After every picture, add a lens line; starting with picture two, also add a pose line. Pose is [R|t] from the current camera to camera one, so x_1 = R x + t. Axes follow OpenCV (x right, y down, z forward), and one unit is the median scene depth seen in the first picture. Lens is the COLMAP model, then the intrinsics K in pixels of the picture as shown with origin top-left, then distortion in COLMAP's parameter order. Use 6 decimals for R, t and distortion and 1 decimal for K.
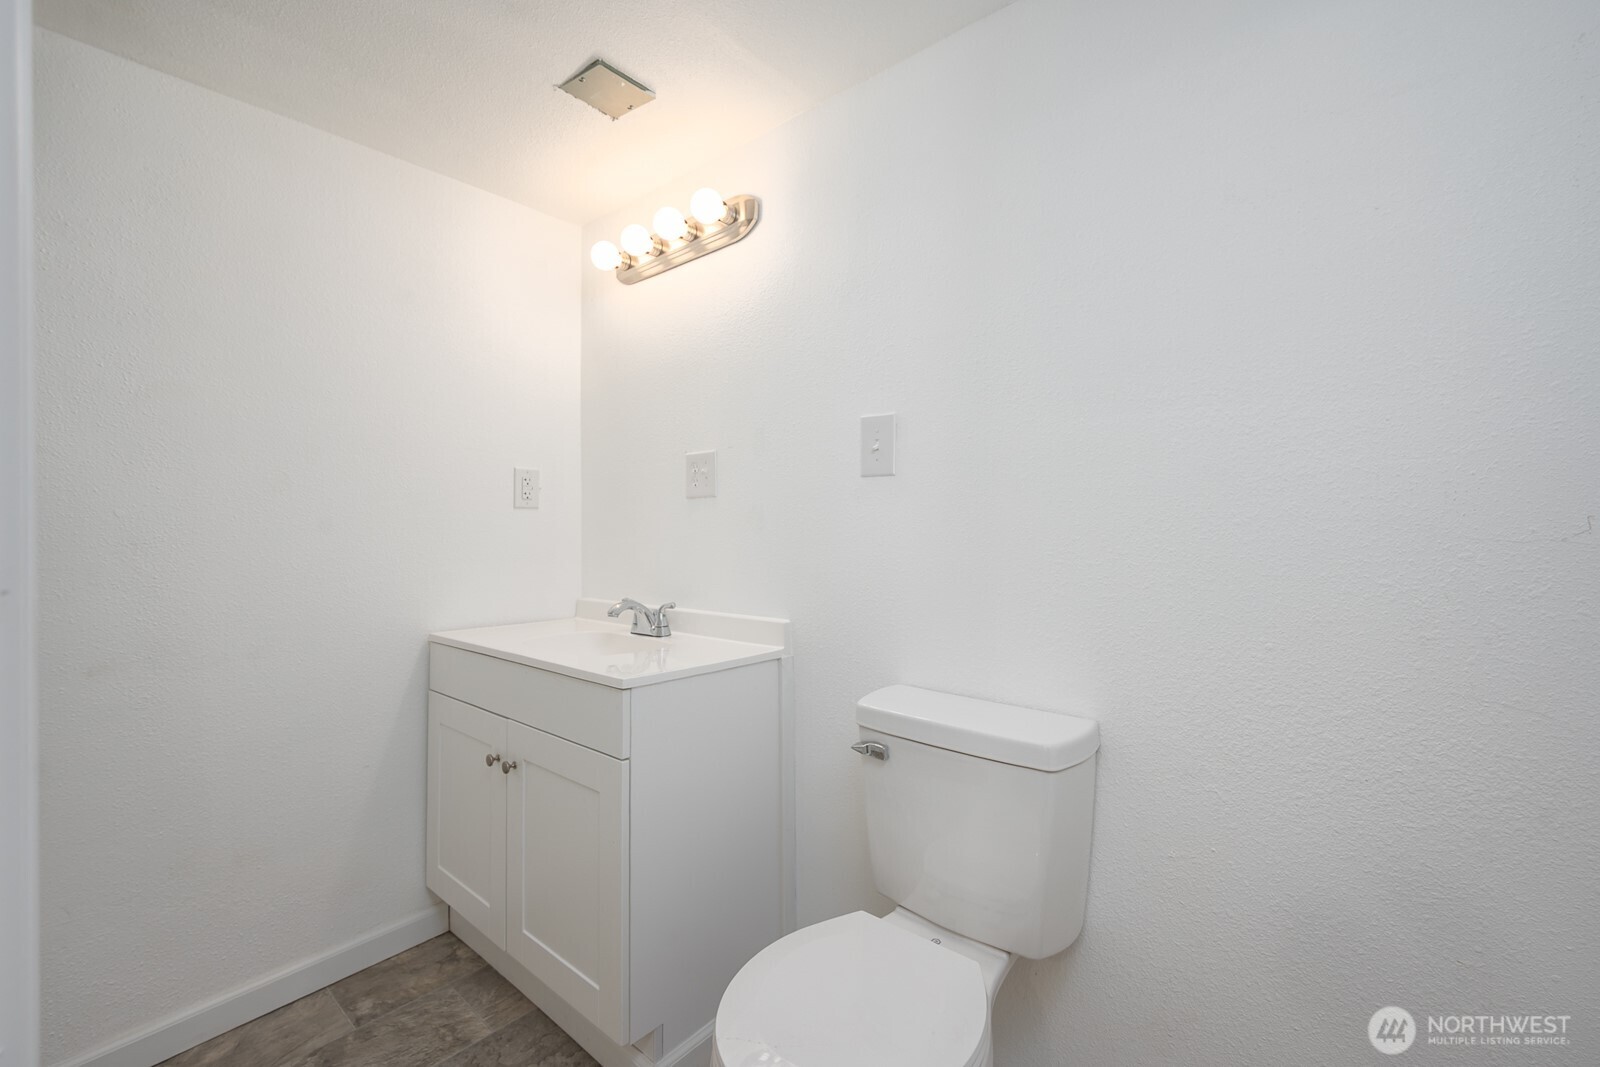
lens RADIAL K [[672.6, 0, 802.8], [0, 672.6, 533.2], [0, 0, 1]] dist [-0.001107, -0.000555]
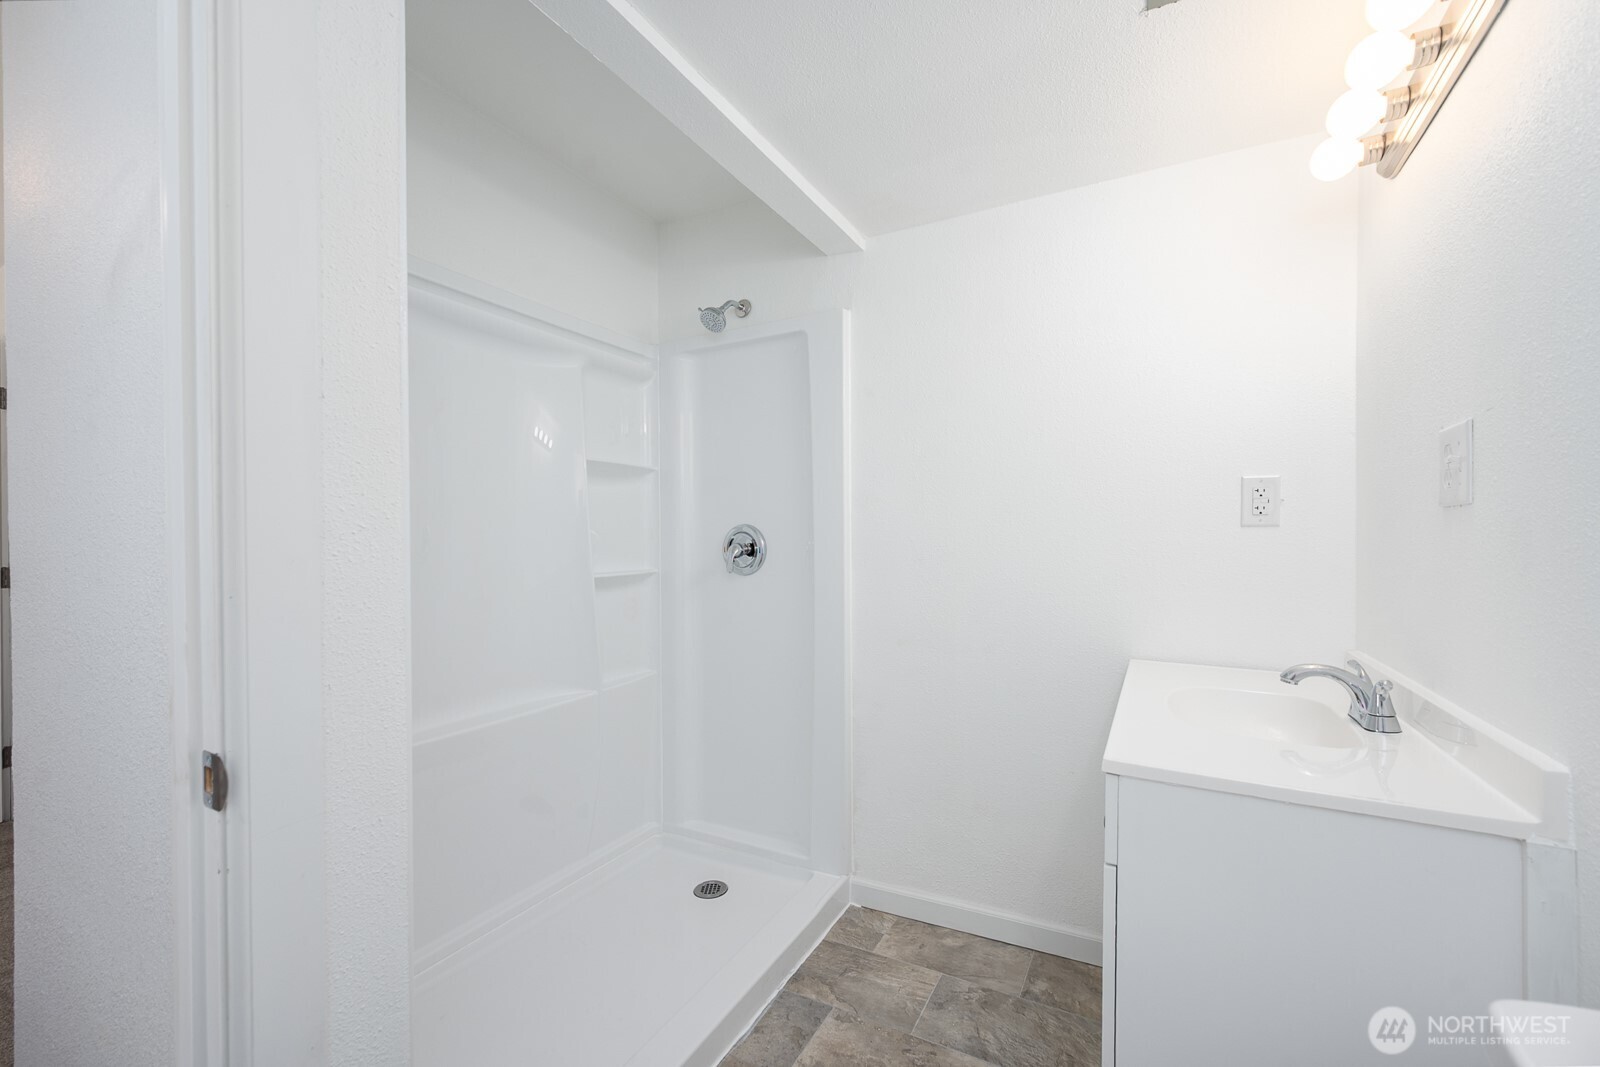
lens RADIAL K [[644.8, 0, 797.8], [0, 644.8, 554.5], [0, 0, 1]] dist [0.001841, -0.000001]
pose [[0.205847, 0.013858, -0.978486, 0.295515], [0.005002, 0.999872, 0.015213, -0.023360], [0.978571, -0.008026, 0.205752, 0.398891]]
